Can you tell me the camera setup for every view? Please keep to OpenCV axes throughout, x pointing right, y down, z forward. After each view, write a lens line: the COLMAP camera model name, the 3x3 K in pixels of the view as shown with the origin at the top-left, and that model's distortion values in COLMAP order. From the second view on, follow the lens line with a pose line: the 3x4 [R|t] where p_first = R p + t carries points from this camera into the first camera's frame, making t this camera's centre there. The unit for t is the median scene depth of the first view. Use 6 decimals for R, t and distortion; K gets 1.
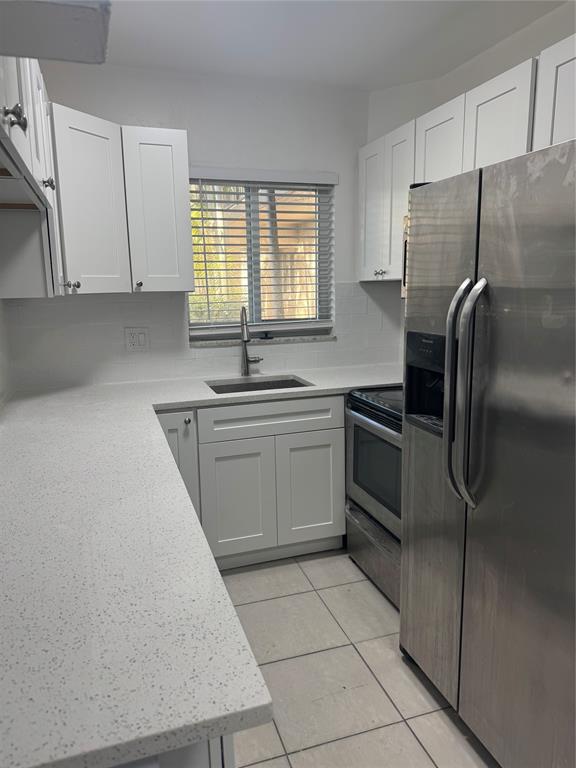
lens RADIAL K [[542.3, 0, 288.0], [0, 542.3, 384.0], [0, 0, 1]] dist [0.090064, -0.119610]
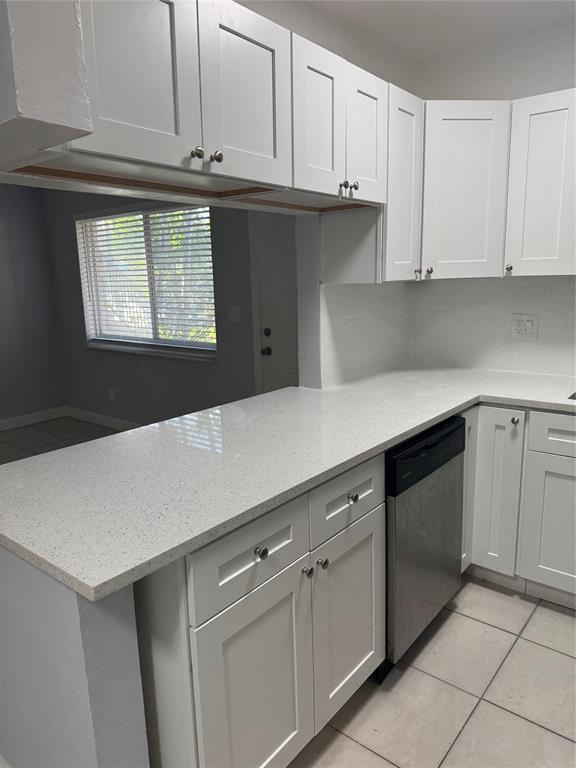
lens RADIAL K [[542.8, 0, 286.7], [0, 542.8, 390.0], [0, 0, 1]] dist [0.141901, -0.217053]
pose [[0.536252, 0.178317, -0.825007, 0.326302], [-0.141967, 0.982560, 0.120092, -0.034974], [0.832033, 0.052725, 0.552214, 0.158701]]
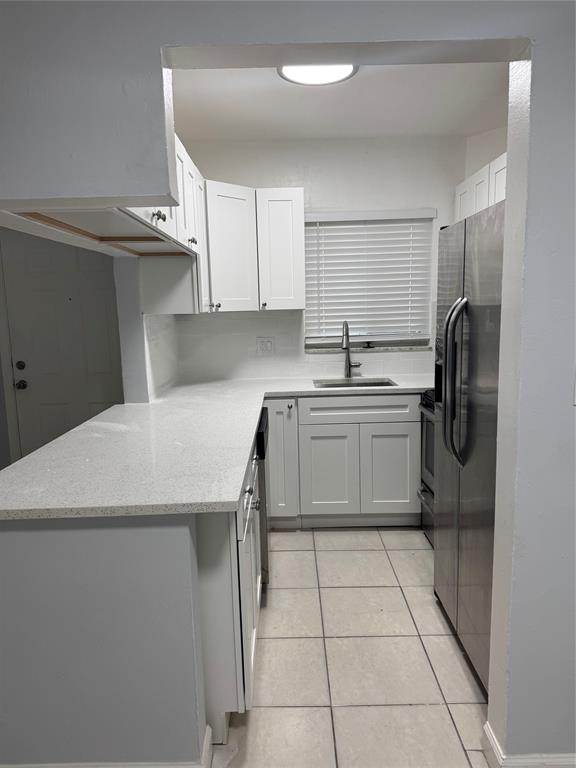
lens RADIAL K [[542.8, 0, 286.7], [0, 542.8, 390.0], [0, 0, 1]] dist [0.141901, -0.217053]
pose [[0.948403, 0.042092, -0.314261, 0.202045], [-0.049586, 0.998644, -0.015886, 0.044953], [0.313166, 0.030649, 0.949204, -0.240171]]
